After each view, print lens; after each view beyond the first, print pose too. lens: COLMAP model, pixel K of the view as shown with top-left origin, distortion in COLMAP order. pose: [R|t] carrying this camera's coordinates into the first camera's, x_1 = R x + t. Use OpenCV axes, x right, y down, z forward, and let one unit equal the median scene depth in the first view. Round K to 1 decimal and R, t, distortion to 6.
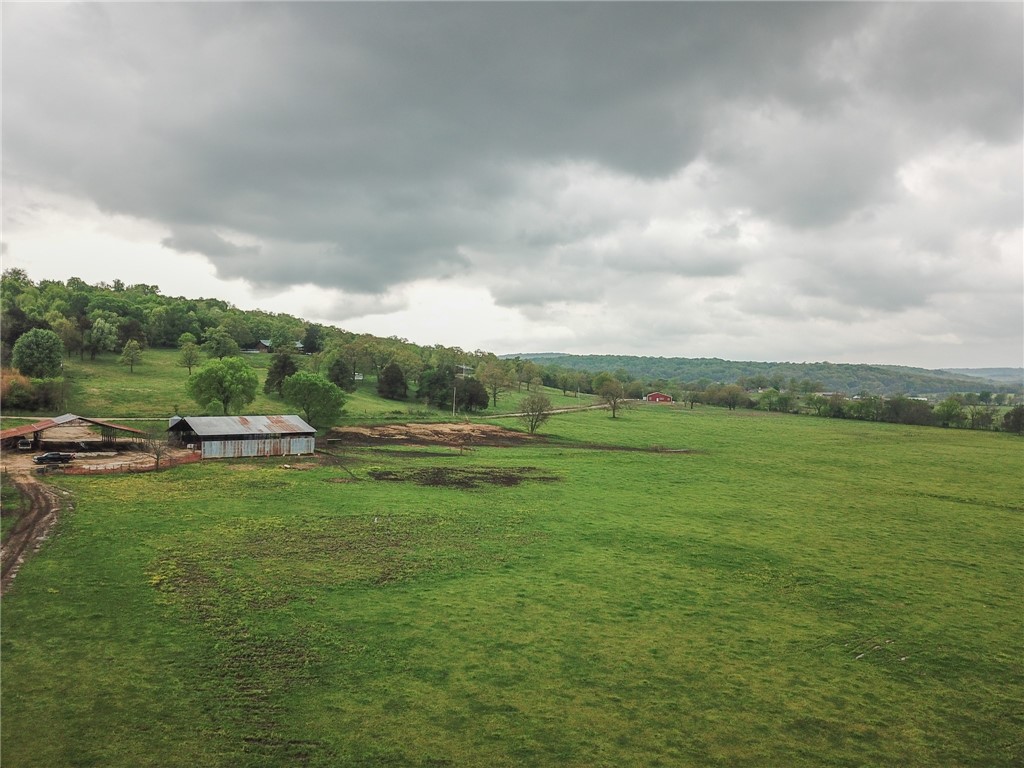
lens RADIAL K [[827.4, 0, 550.6], [0, 827.4, 381.4], [0, 0, 1]] dist [0.014673, 0.001262]
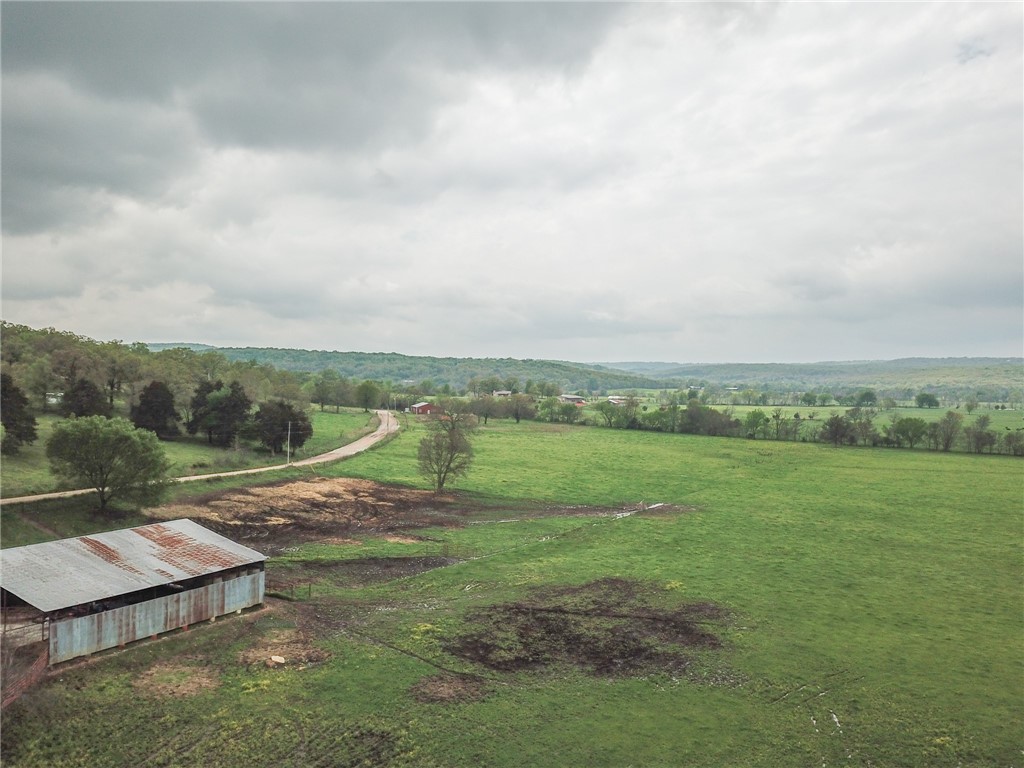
lens RADIAL K [[825.3, 0, 512.0], [0, 825.3, 384.0], [0, 0, 1]] dist [0.003931, 0.001583]
pose [[0.901012, -0.010471, 0.433667, -0.184849], [0.001263, 0.999768, 0.021515, -0.028414], [-0.433792, -0.018837, 0.900816, 0.246254]]
